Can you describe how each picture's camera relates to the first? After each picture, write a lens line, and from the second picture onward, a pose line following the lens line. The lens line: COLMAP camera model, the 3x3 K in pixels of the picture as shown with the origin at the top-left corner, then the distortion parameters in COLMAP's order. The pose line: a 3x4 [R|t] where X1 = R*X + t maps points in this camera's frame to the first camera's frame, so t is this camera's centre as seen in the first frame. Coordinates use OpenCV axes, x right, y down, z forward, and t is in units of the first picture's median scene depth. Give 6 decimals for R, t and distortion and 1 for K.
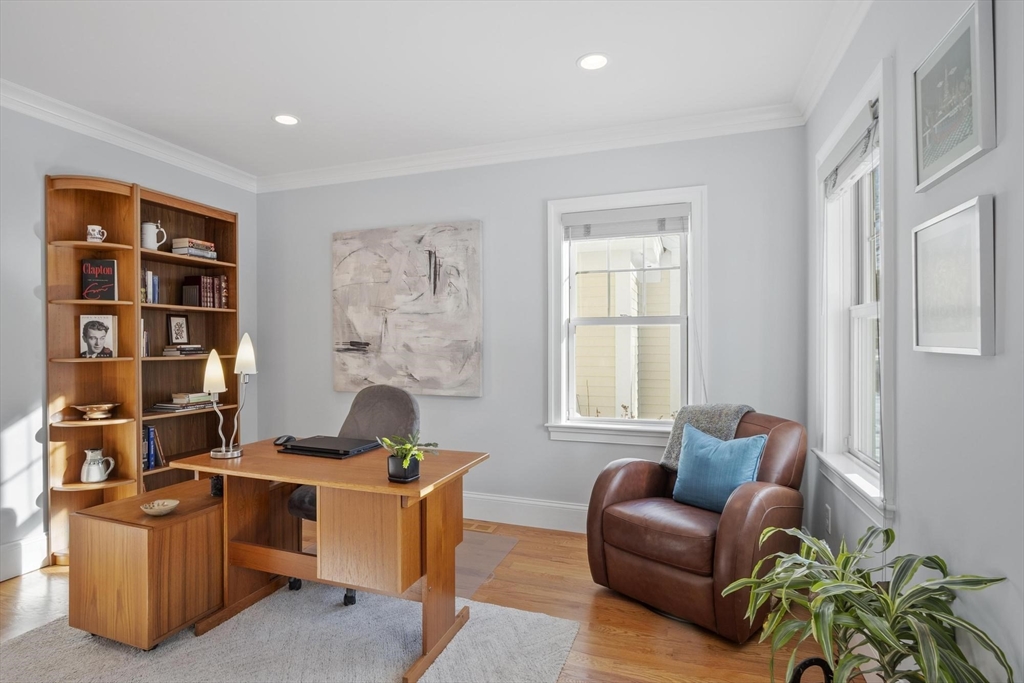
lens RADIAL K [[525.9, 0, 510.1], [0, 525.9, 342.6], [0, 0, 1]] dist [-0.001323, -0.000697]
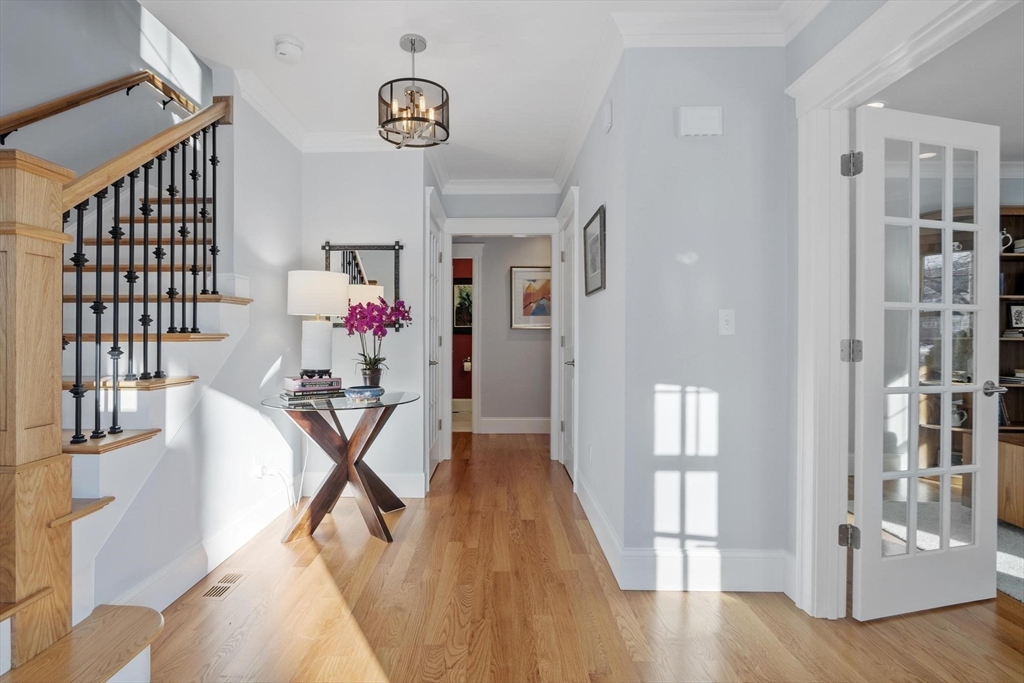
lens RADIAL K [[525.9, 0, 512.3], [0, 525.9, 338.8], [0, 0, 1]] dist [-0.001323, -0.000697]
pose [[0.323492, 0.008852, -0.946190, 0.130319], [-0.001082, 0.999959, 0.008985, 0.018397], [0.946230, -0.001883, 0.323488, -0.499461]]
